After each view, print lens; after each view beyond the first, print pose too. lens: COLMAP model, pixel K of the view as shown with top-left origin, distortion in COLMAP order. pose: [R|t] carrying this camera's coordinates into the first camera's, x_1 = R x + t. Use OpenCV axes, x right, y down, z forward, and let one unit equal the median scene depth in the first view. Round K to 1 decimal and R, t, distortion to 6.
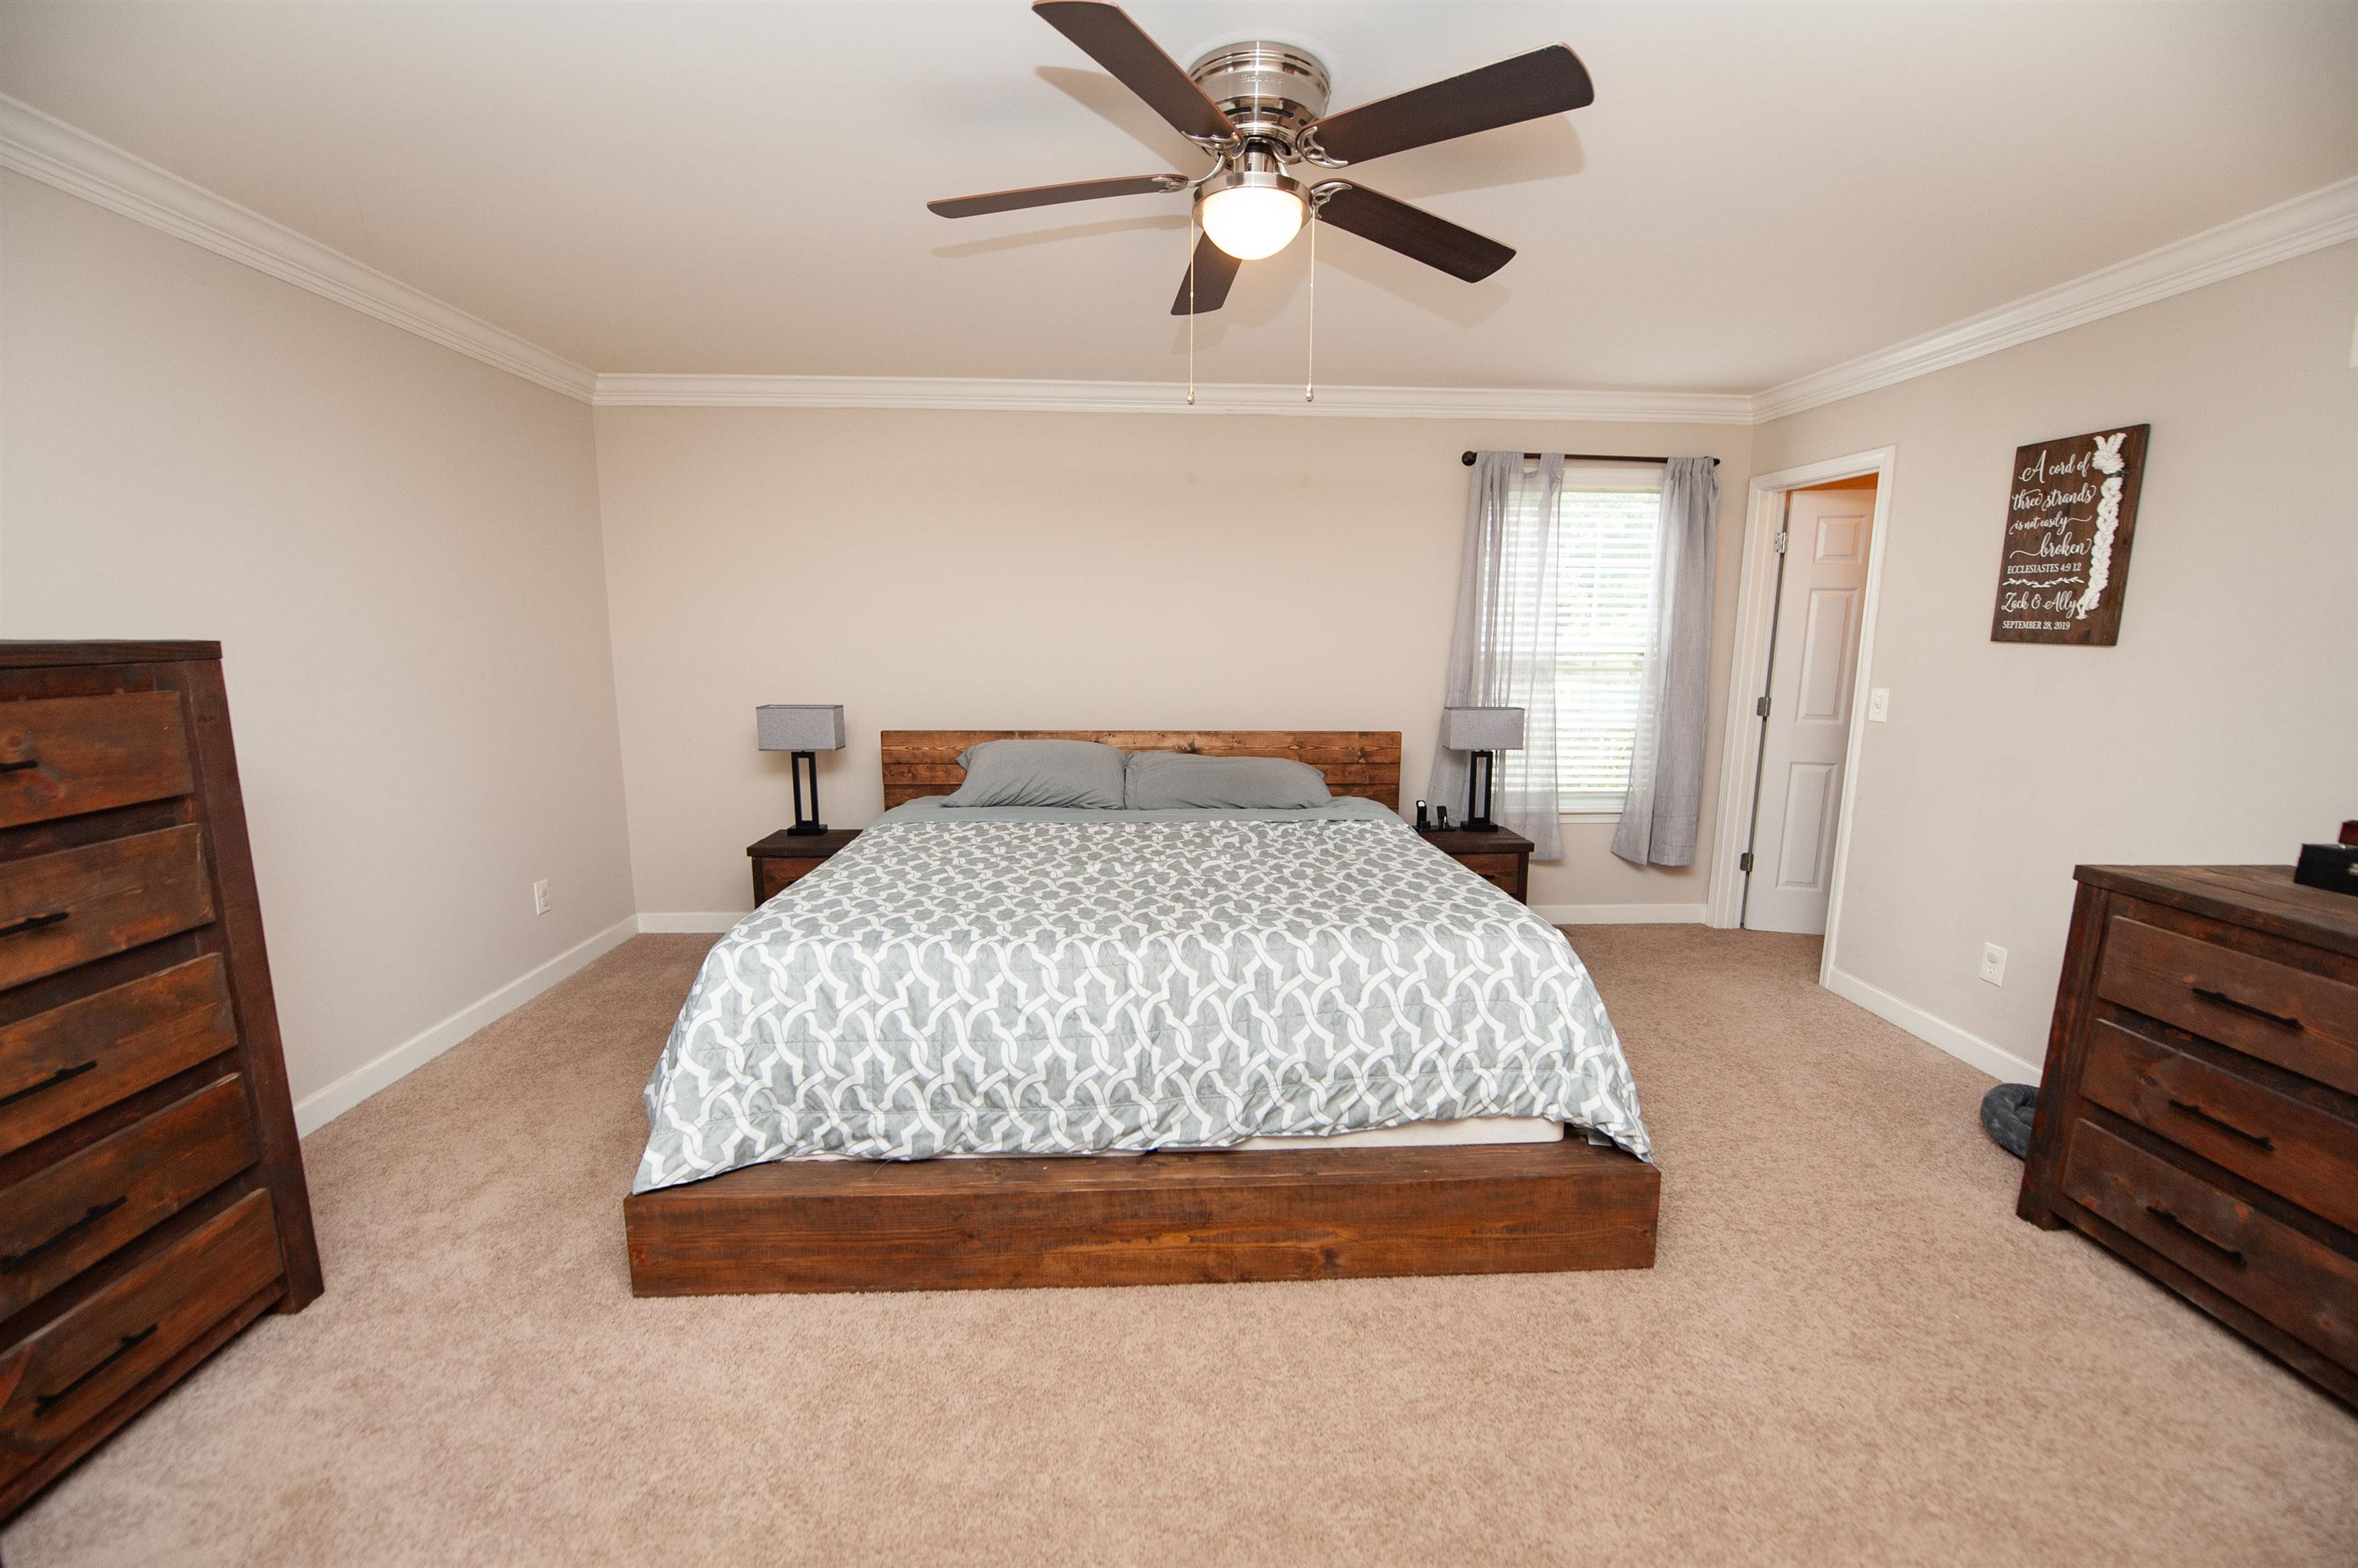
lens RADIAL K [[937.7, 0, 1174.4], [0, 937.7, 786.0], [0, 0, 1]] dist [-0.017604, -0.002085]
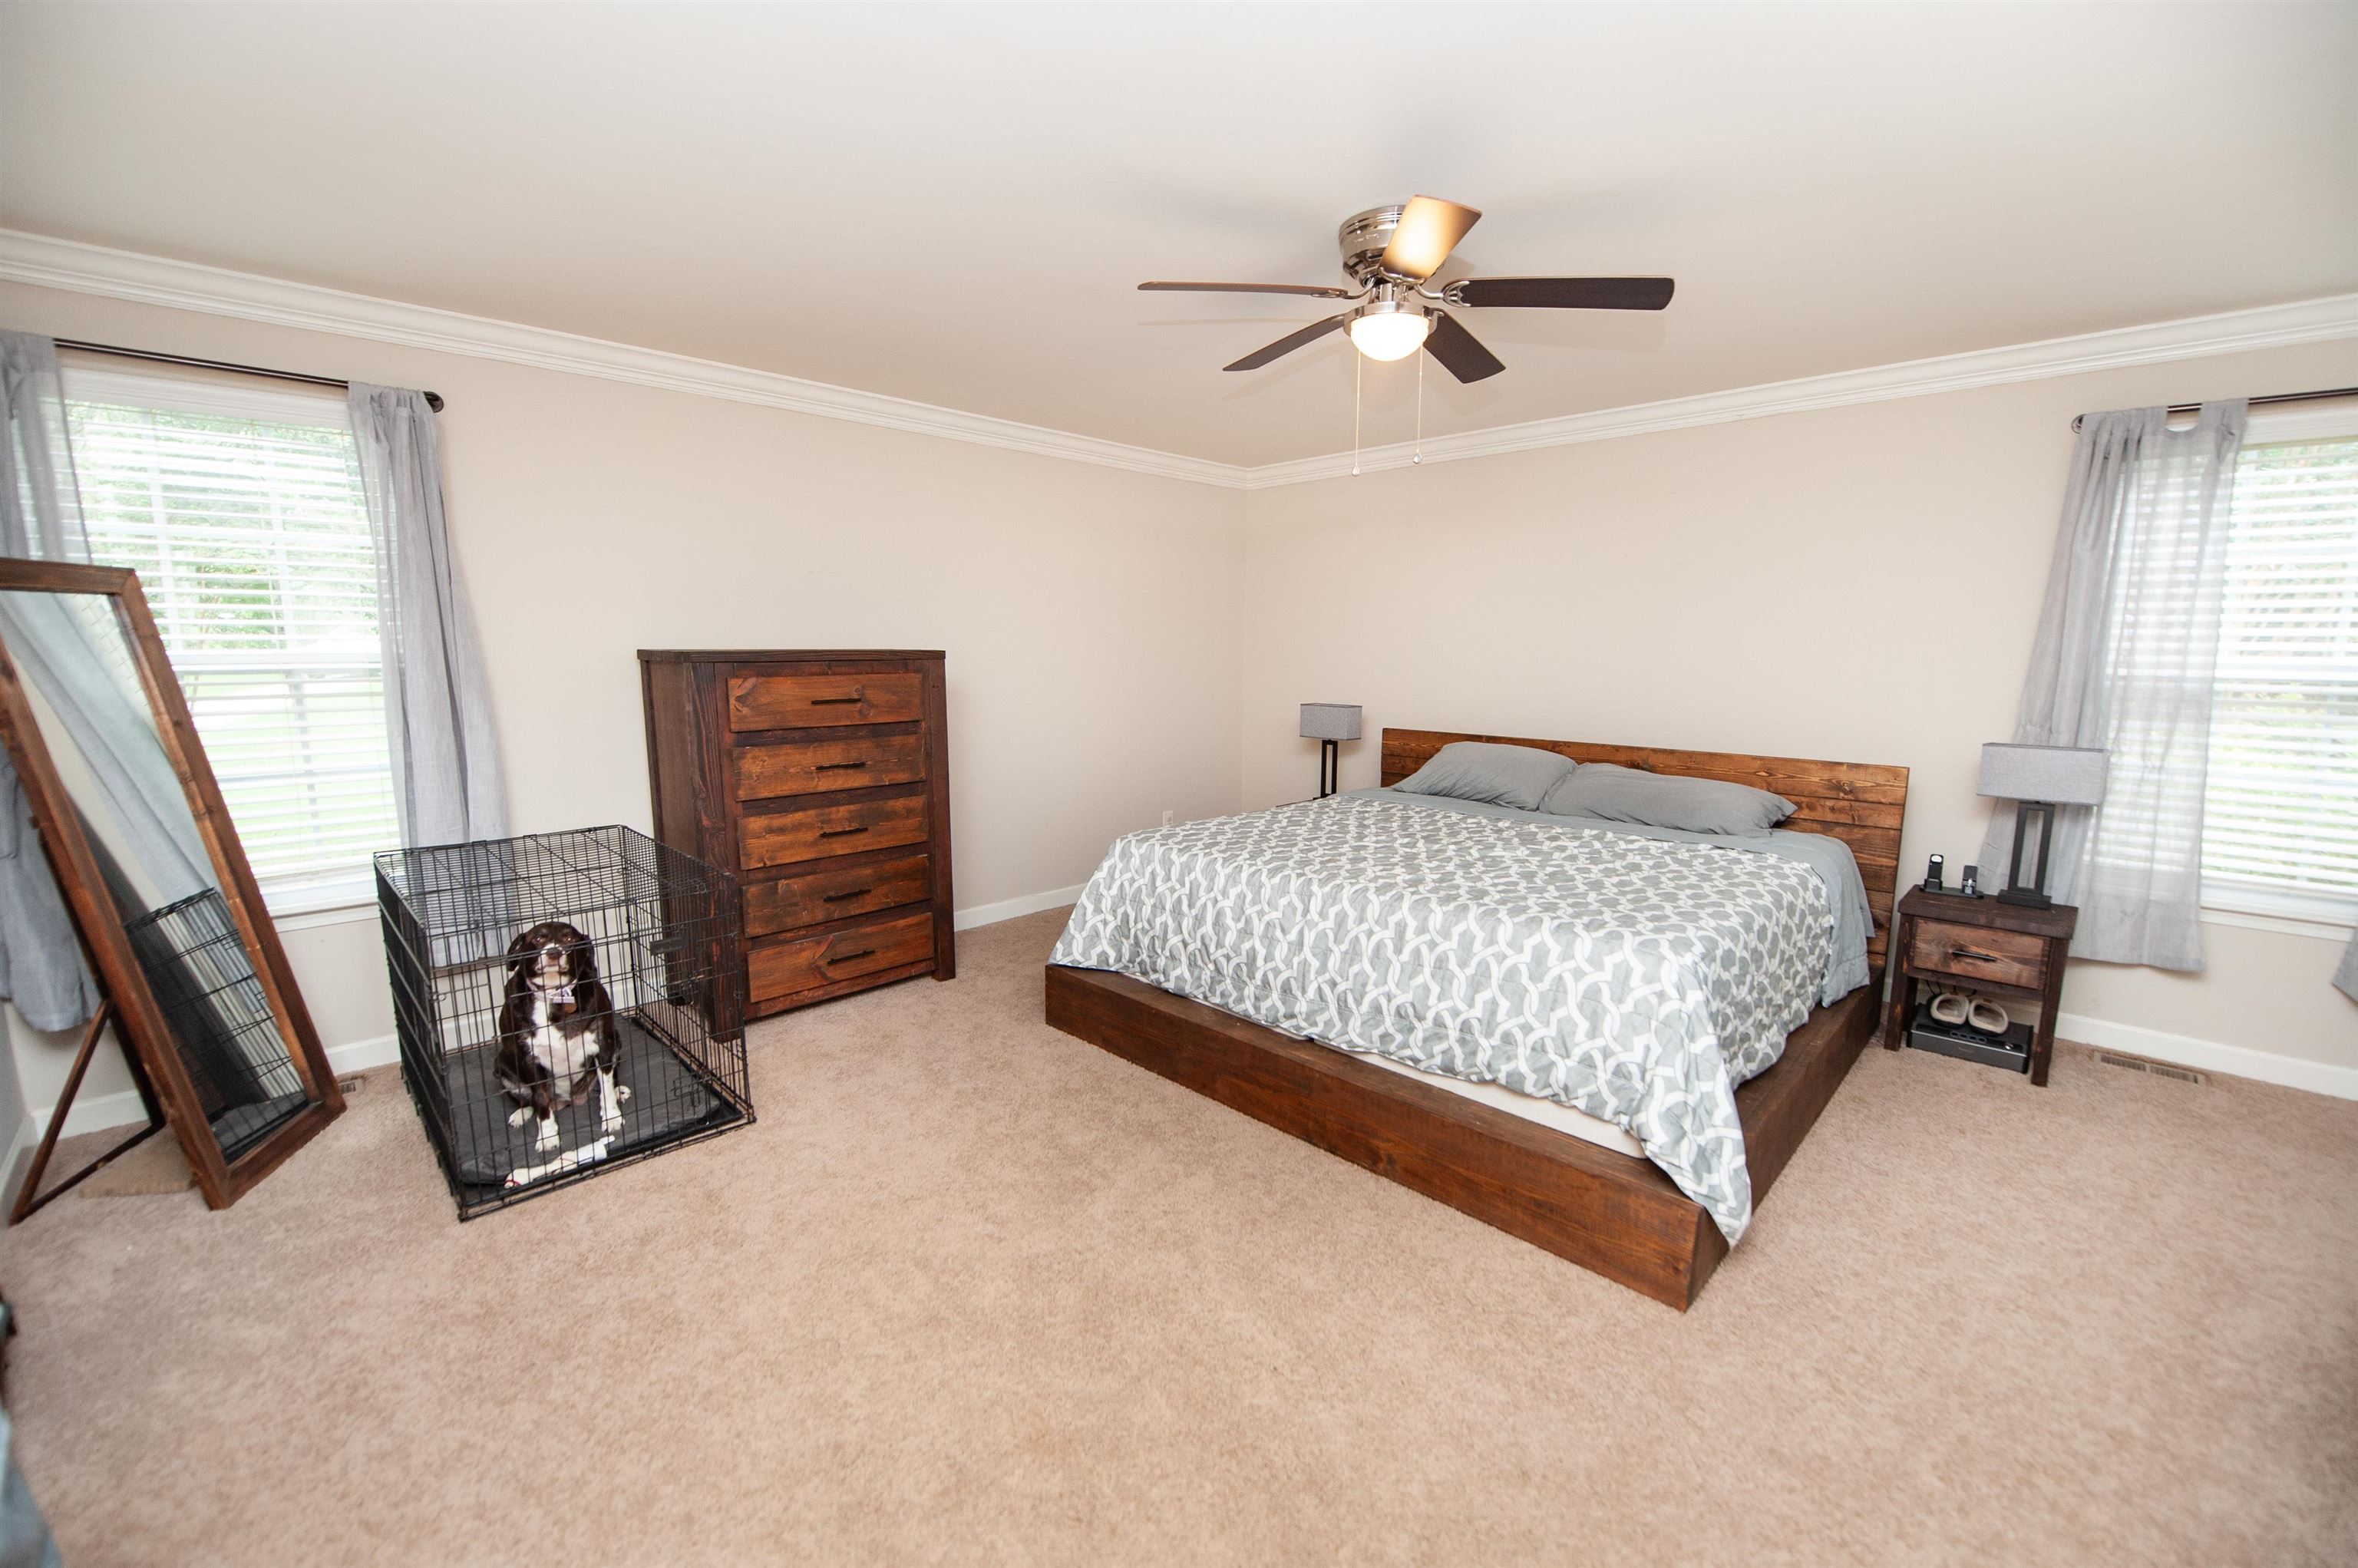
lens RADIAL K [[937.7, 0, 1204.4], [0, 937.7, 787.9], [0, 0, 1]] dist [-0.017604, -0.002085]
pose [[0.689096, 0.106132, -0.716856, 0.805300], [-0.117570, 0.992485, 0.033922, 0.011142], [0.715069, 0.060906, 0.696395, -0.047799]]
